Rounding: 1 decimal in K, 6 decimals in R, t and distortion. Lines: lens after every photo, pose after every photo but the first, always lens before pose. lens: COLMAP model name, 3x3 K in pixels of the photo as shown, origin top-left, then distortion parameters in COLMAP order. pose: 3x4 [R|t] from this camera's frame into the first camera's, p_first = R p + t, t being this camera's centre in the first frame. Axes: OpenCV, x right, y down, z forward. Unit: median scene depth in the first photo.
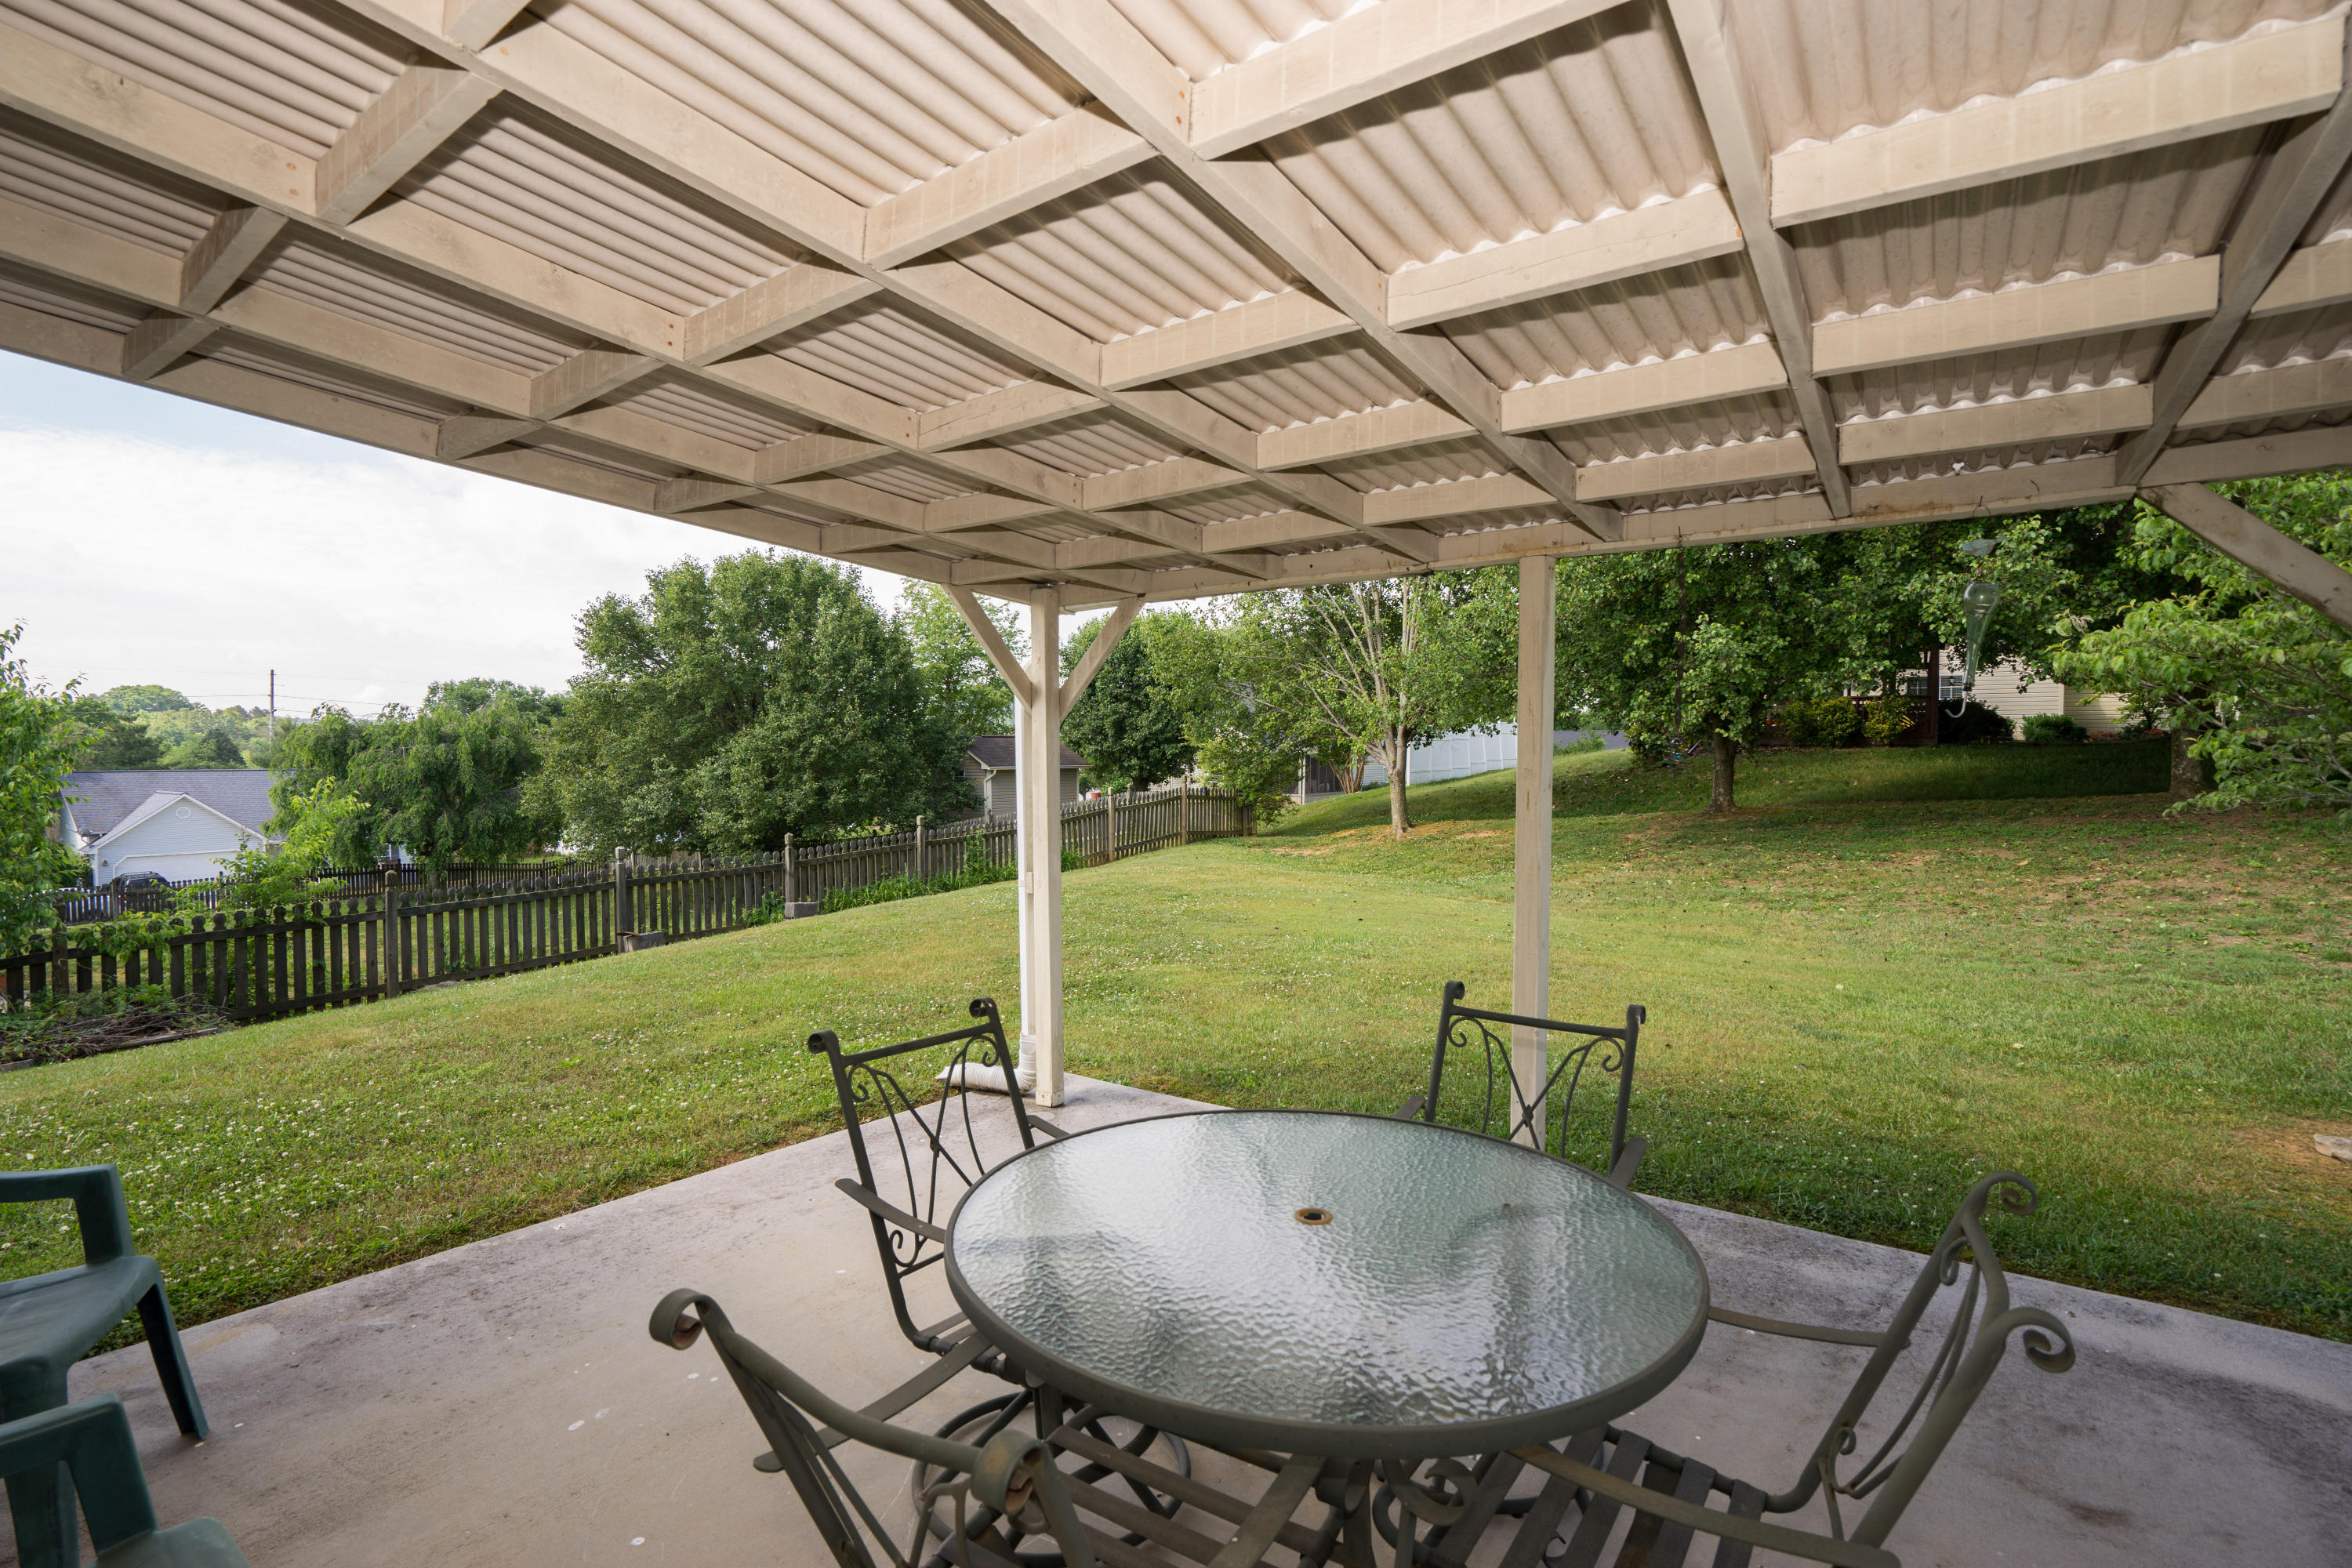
lens RADIAL K [[1107.0, 0, 1163.8], [0, 1107.0, 791.5], [0, 0, 1]] dist [-0.064120, 0.021881]
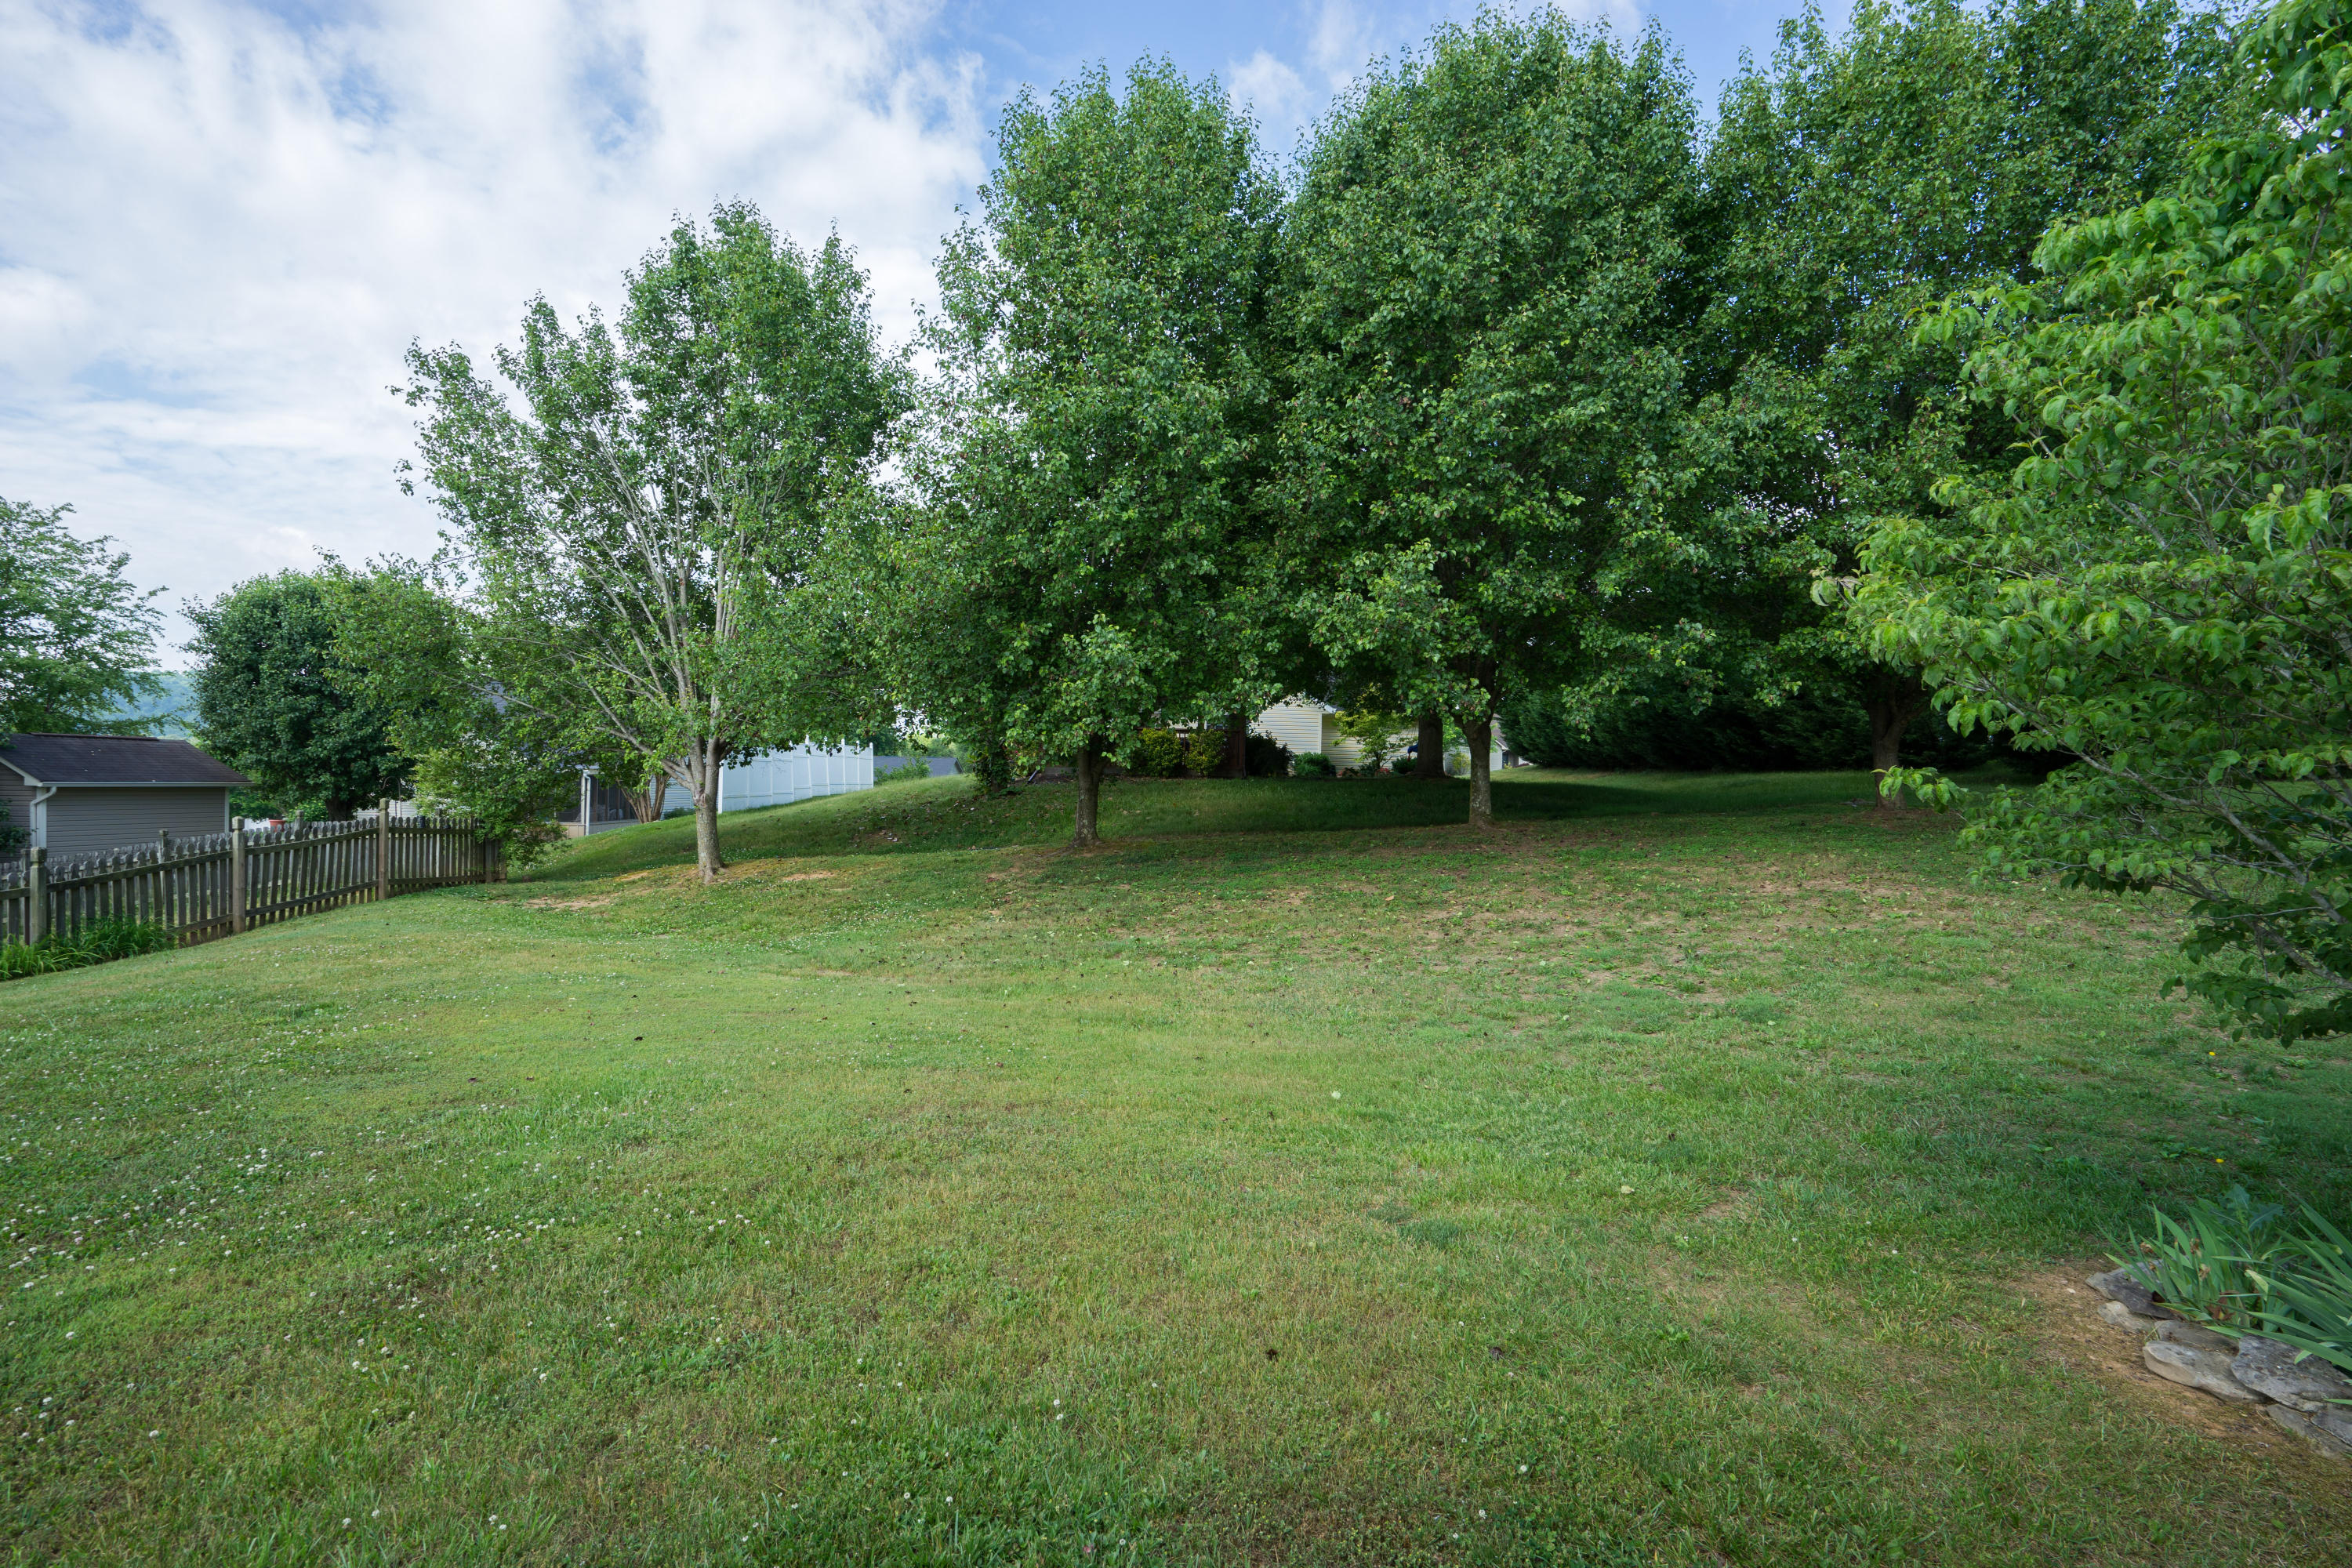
lens RADIAL K [[1079.4, 0, 1178.4], [0, 1079.4, 788.5], [0, 0, 1]] dist [-0.064654, 0.023717]
pose [[0.811939, 0.015564, 0.583534, 0.040067], [-0.000535, 0.999664, -0.025918, -0.004518], [-0.583741, 0.020732, 0.811675, 0.181294]]
